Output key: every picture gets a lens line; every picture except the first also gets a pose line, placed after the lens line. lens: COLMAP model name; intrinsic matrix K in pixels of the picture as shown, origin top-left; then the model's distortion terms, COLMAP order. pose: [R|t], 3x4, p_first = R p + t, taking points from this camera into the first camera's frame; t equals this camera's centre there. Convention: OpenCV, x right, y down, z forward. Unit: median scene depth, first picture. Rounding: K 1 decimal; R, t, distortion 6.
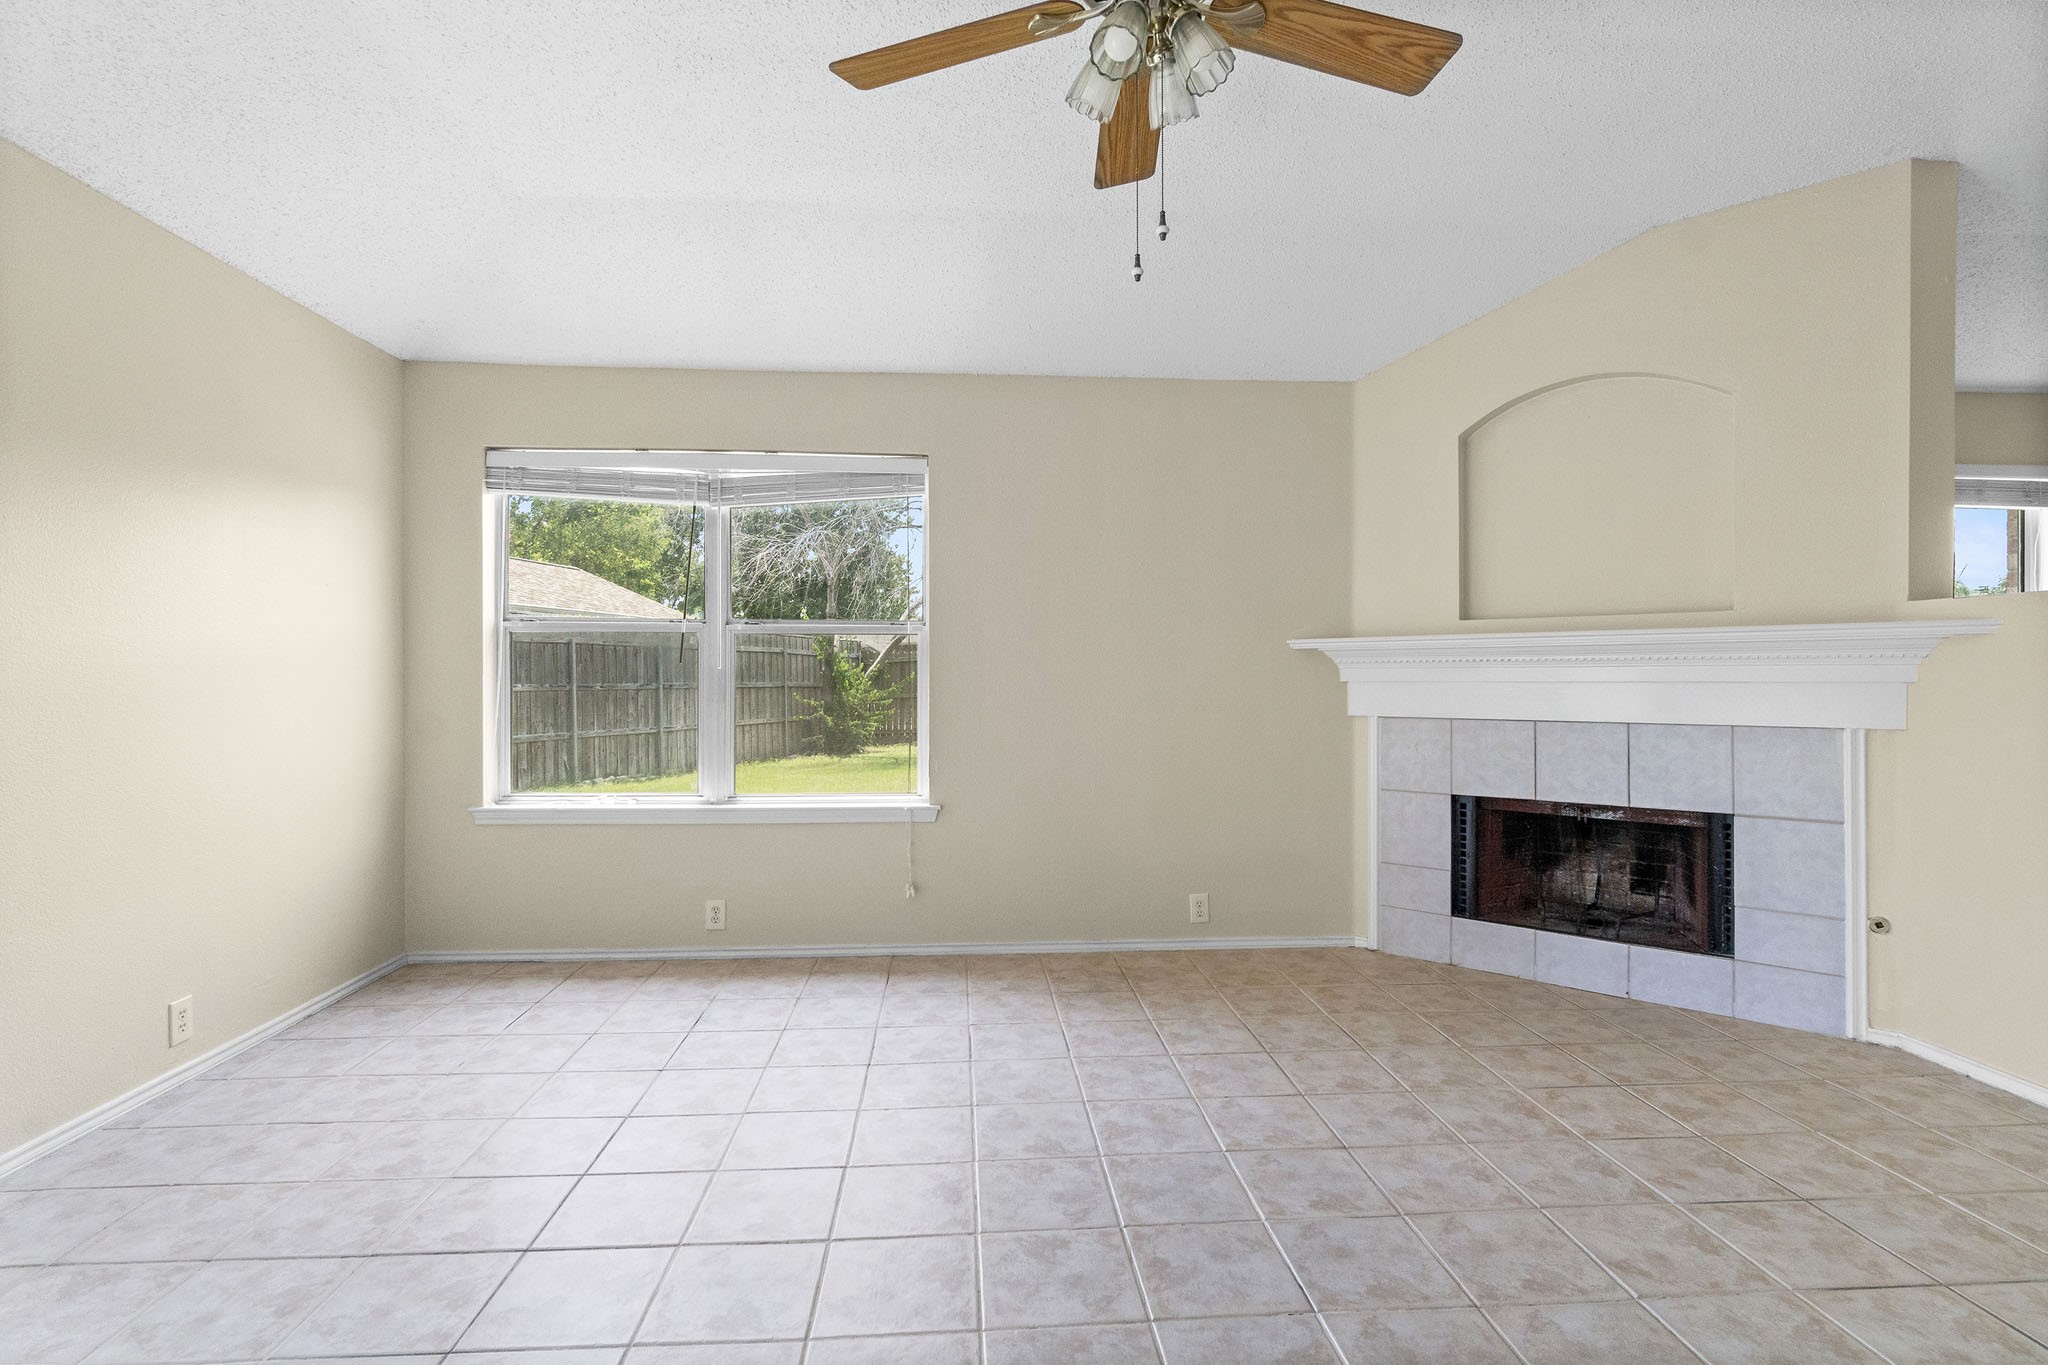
lens RADIAL K [[991.0, 0, 1029.6], [0, 991.0, 673.8], [0, 0, 1]] dist [-0.002226, 0.000451]
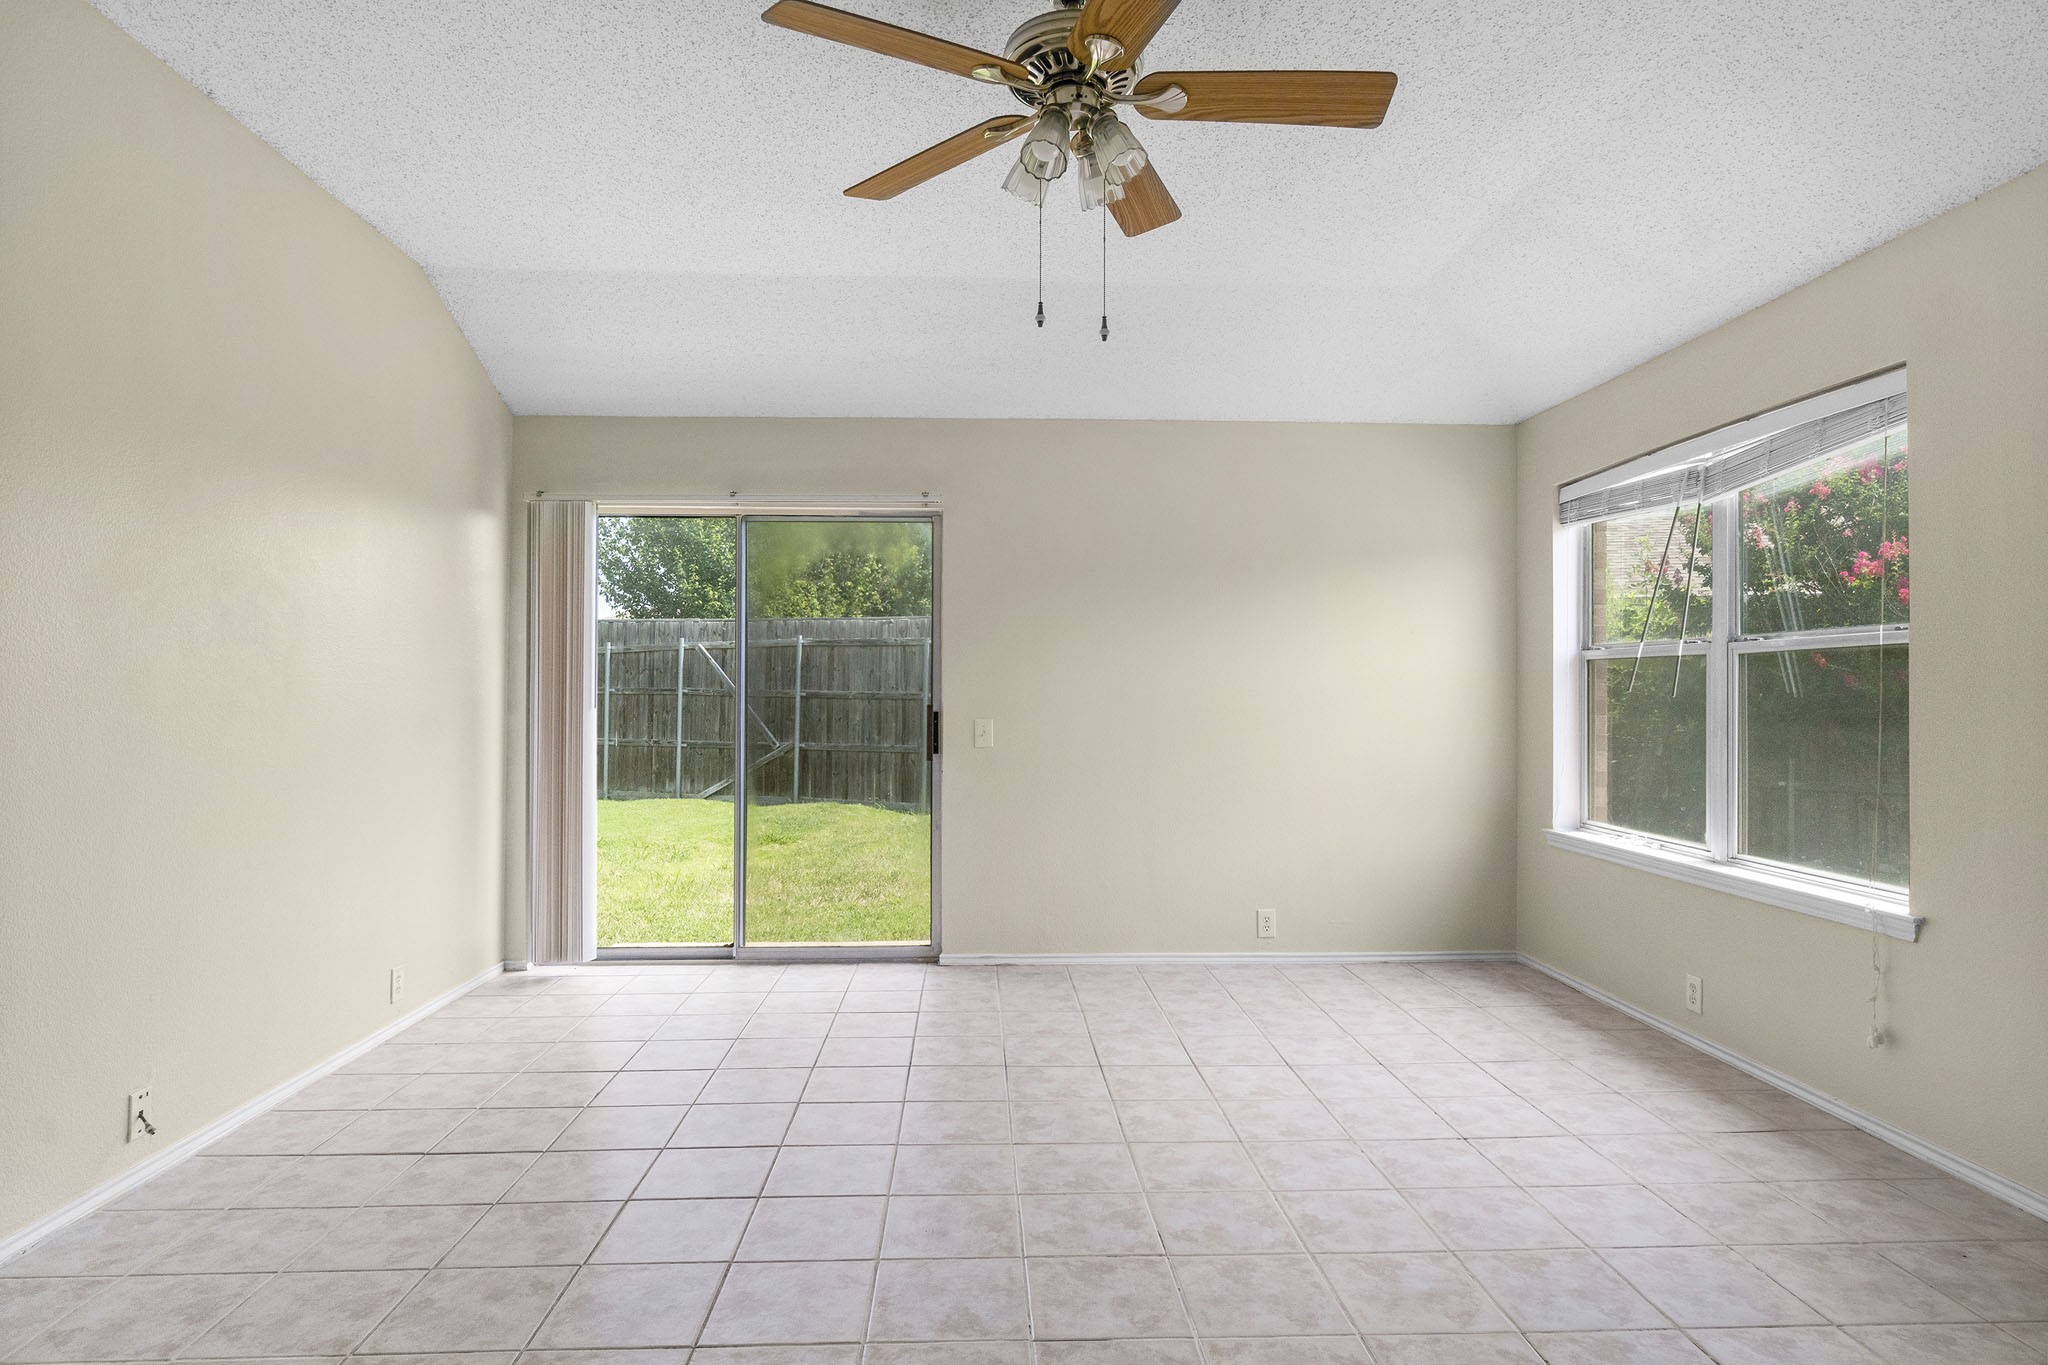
lens RADIAL K [[1133.9, 0, 1004.9], [0, 1133.9, 679.7], [0, 0, 1]] dist [-0.006648, 0.002225]
pose [[-0.051366, -0.014877, -0.998569, 0.738531], [-0.002761, 0.999887, -0.014755, -0.004827], [0.998676, 0.001999, -0.051401, 0.525307]]
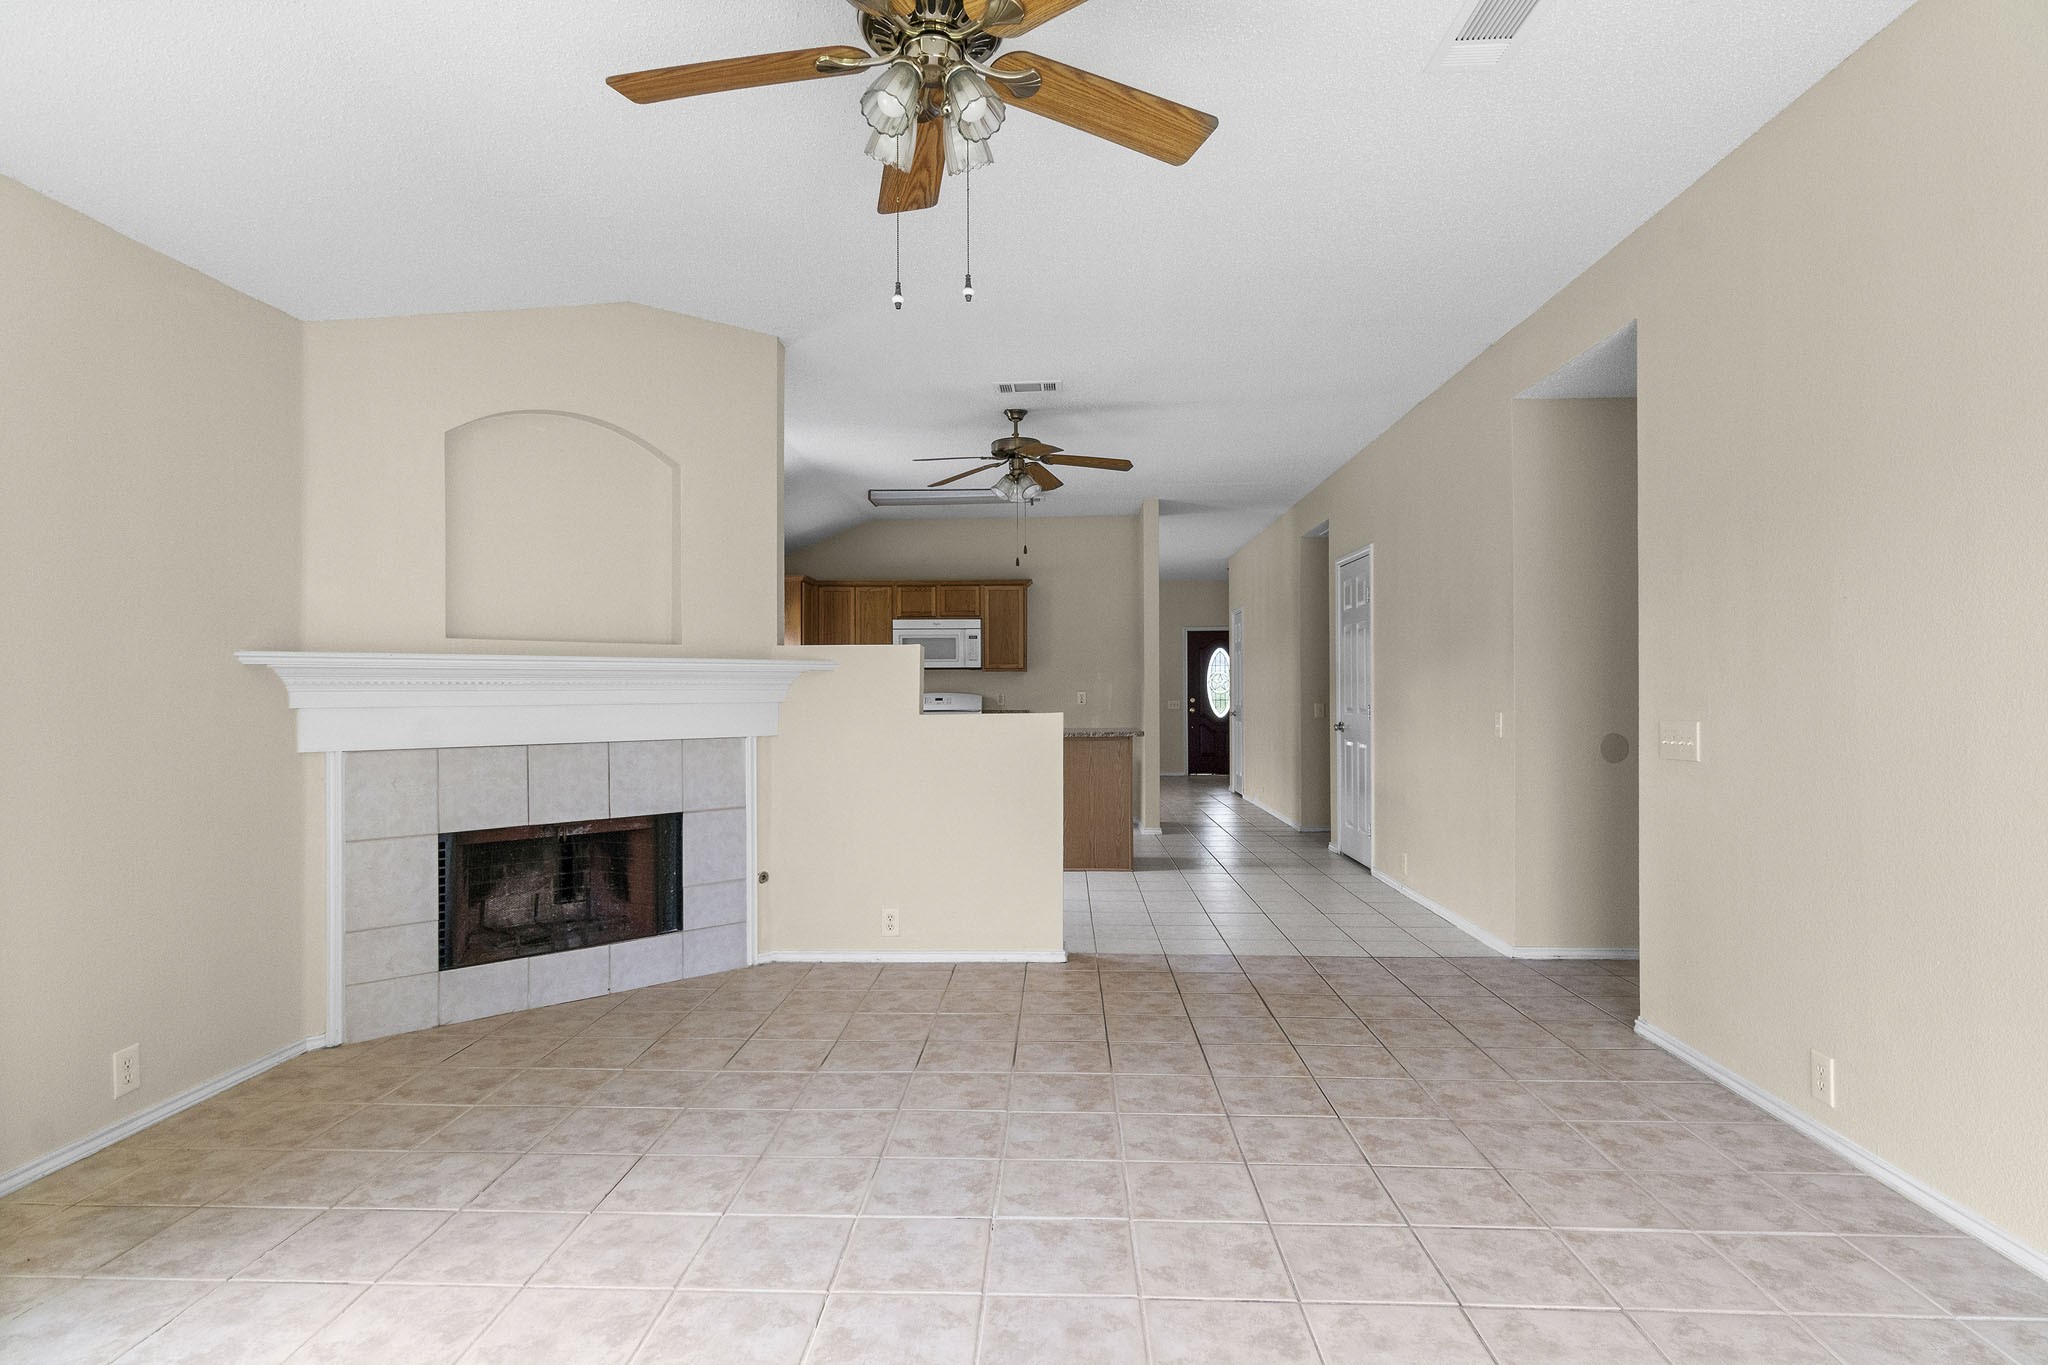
lens RADIAL K [[1058.0, 0, 1035.5], [0, 1058.0, 688.1], [0, 0, 1]] dist [0.004520, 0.000557]
pose [[0.105019, 0.006214, 0.994451, -0.517850], [0.002108, 0.999977, -0.006471, -0.001616], [-0.994468, 0.002776, 0.105004, 0.411911]]
